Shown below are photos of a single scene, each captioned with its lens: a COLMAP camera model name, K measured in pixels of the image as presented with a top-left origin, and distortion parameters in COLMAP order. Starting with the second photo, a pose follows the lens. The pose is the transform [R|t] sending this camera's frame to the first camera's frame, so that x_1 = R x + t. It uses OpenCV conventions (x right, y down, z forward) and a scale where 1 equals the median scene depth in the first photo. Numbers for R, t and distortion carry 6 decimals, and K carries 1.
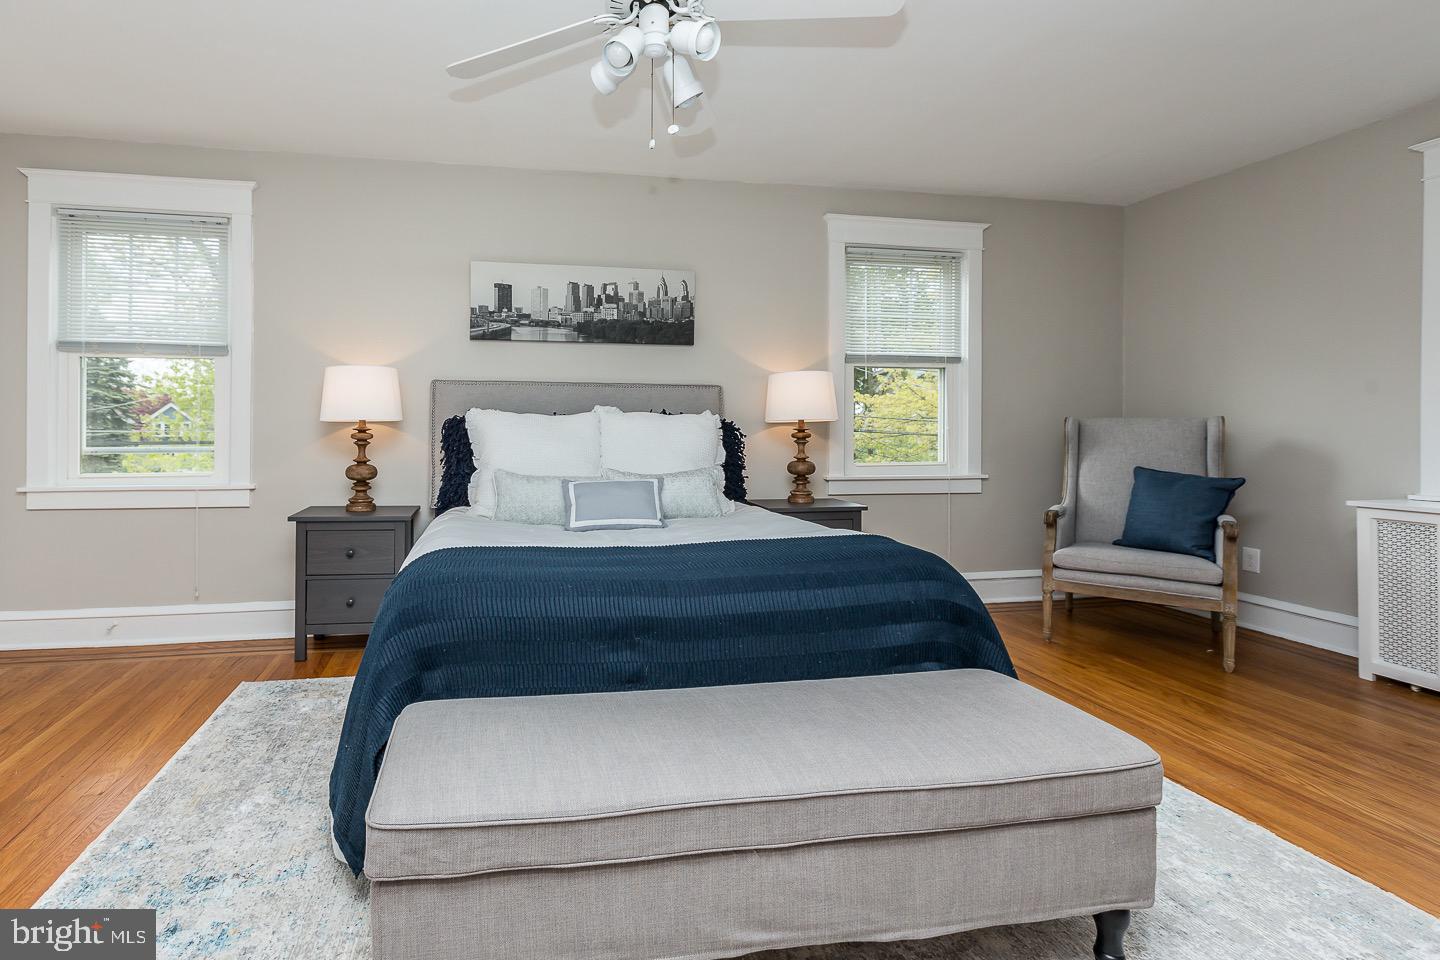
lens RADIAL K [[697.6, 0, 608.6], [0, 697.6, 416.1], [0, 0, 1]] dist [-0.000465, -0.000071]
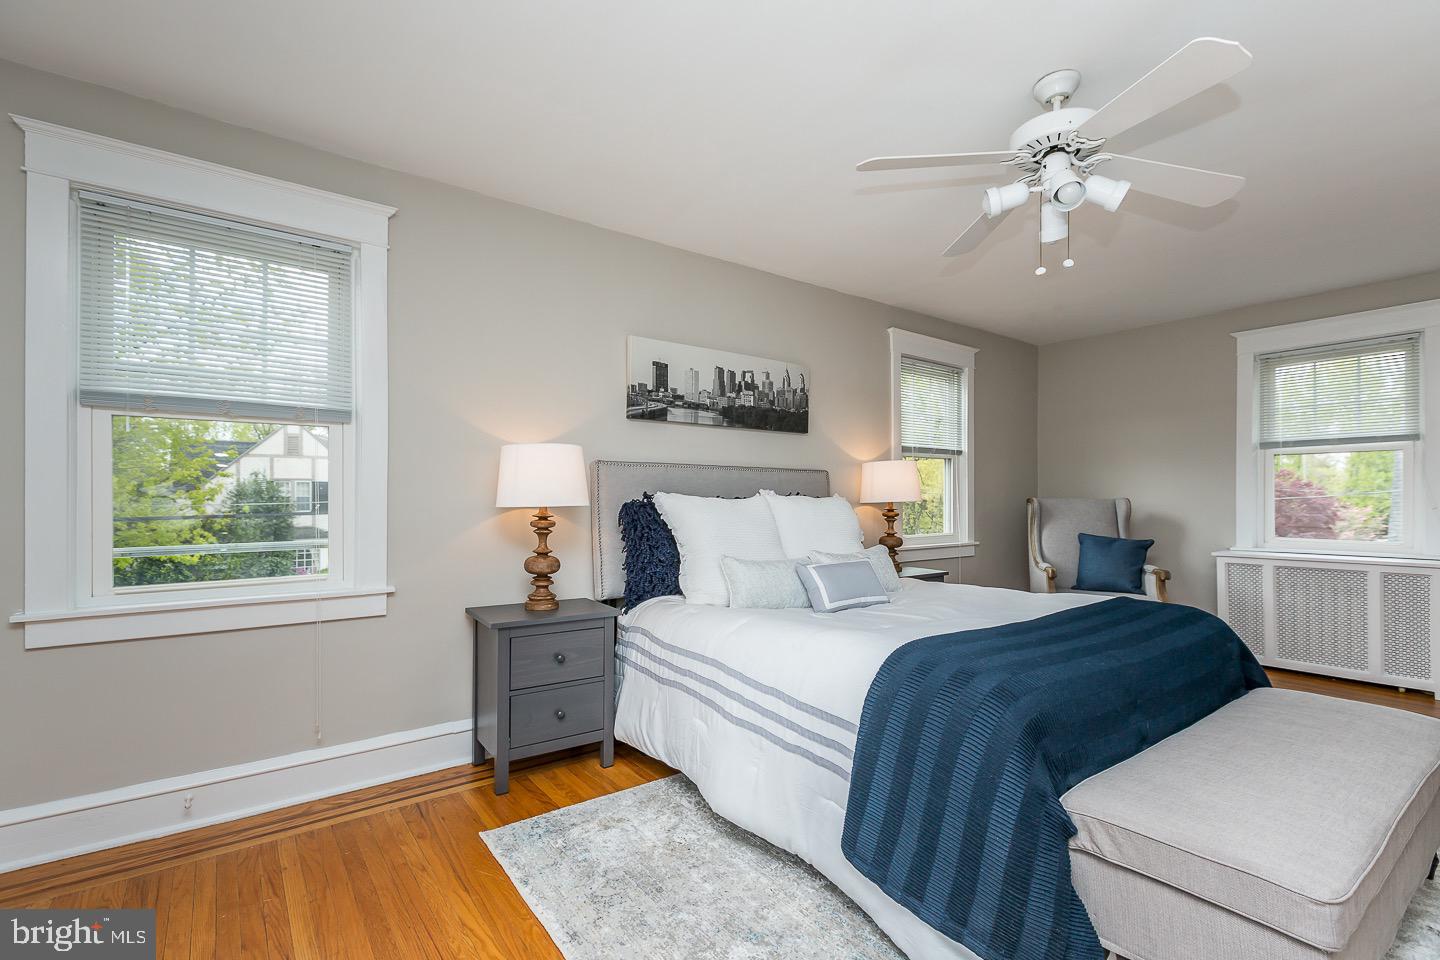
lens RADIAL K [[653.2, 0, 719.1], [0, 653.2, 486.9], [0, 0, 1]] dist [0.001434, -0.000115]
pose [[0.886981, 0.004791, 0.461780, -0.494022], [-0.005857, 0.999982, 0.000876, -0.018032], [-0.461768, -0.003482, 0.886994, 0.156131]]
